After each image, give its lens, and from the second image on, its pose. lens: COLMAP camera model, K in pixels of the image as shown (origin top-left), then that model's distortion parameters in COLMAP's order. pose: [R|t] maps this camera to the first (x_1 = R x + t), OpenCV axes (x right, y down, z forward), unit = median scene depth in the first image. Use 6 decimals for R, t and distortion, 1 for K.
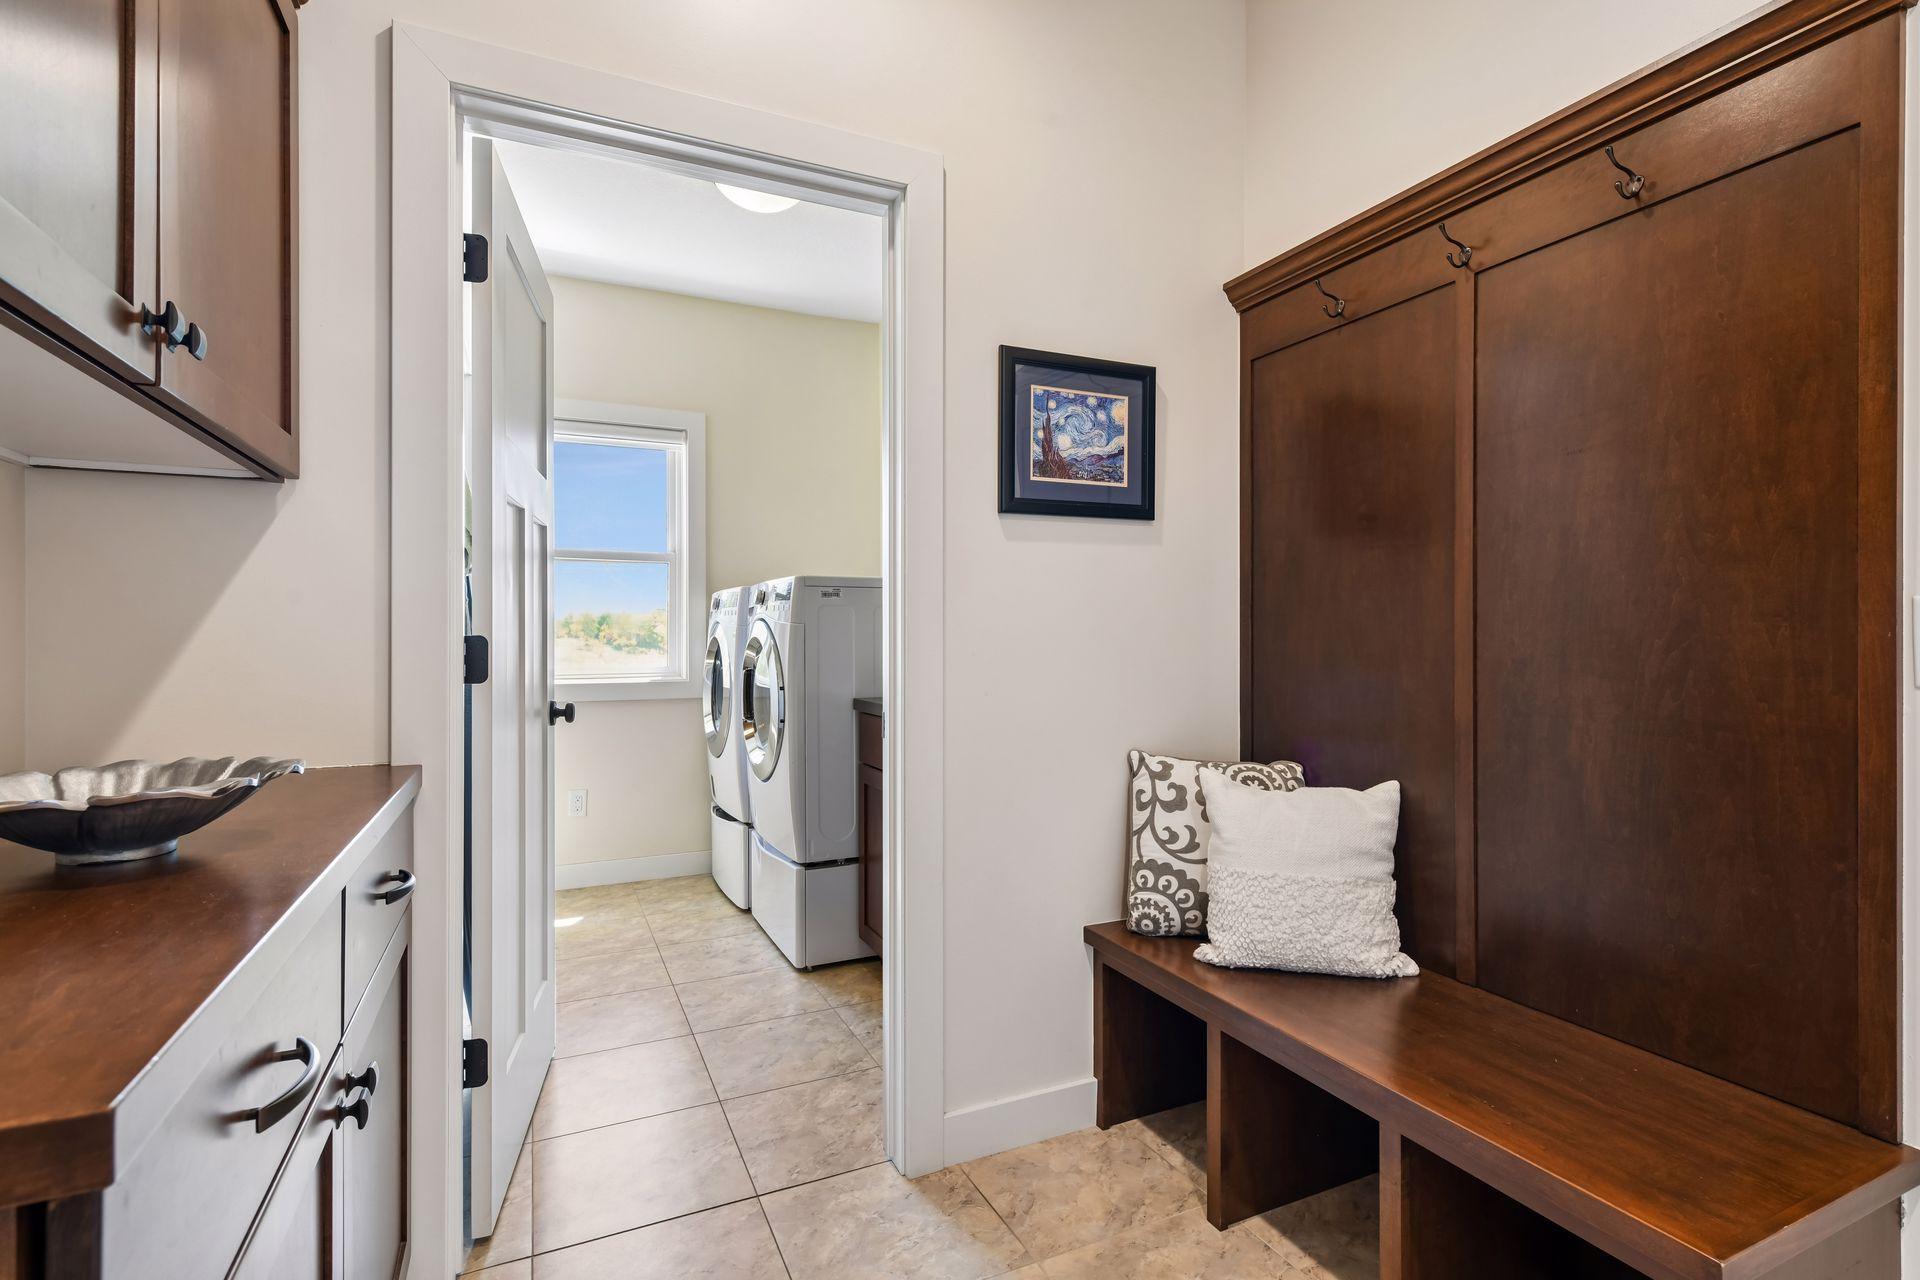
lens RADIAL K [[904.6, 0, 954.3], [0, 904.6, 636.3], [0, 0, 1]] dist [-0.000959, 0.000162]
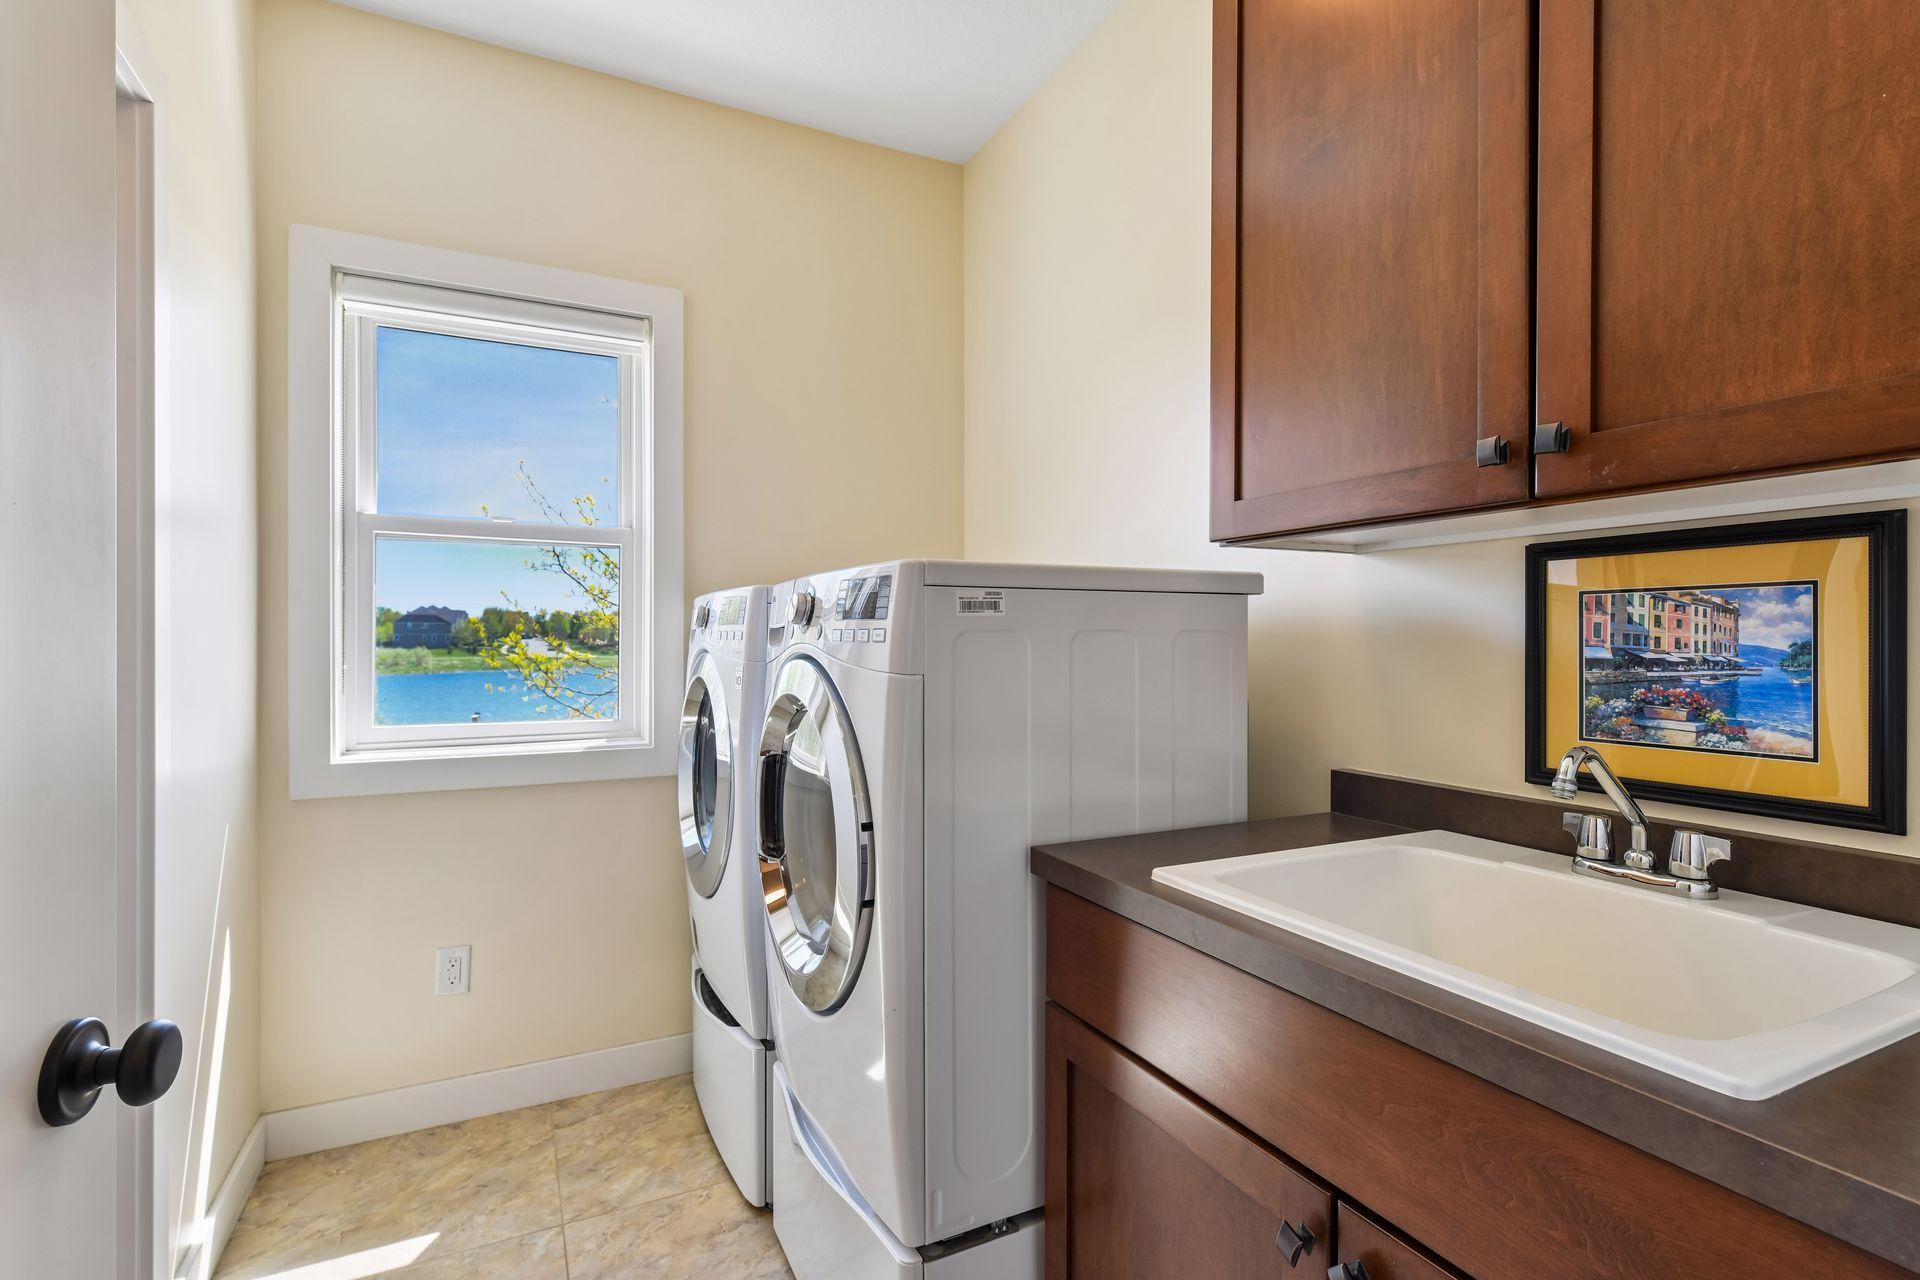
lens RADIAL K [[904.6, 0, 966.3], [0, 904.6, 640.0], [0, 0, 1]] dist [-0.000959, 0.000162]
pose [[0.999396, 0.002770, 0.034641, -0.124940], [-0.002867, 0.999992, 0.002766, -0.024625], [-0.034633, -0.002863, 0.999396, 0.454689]]
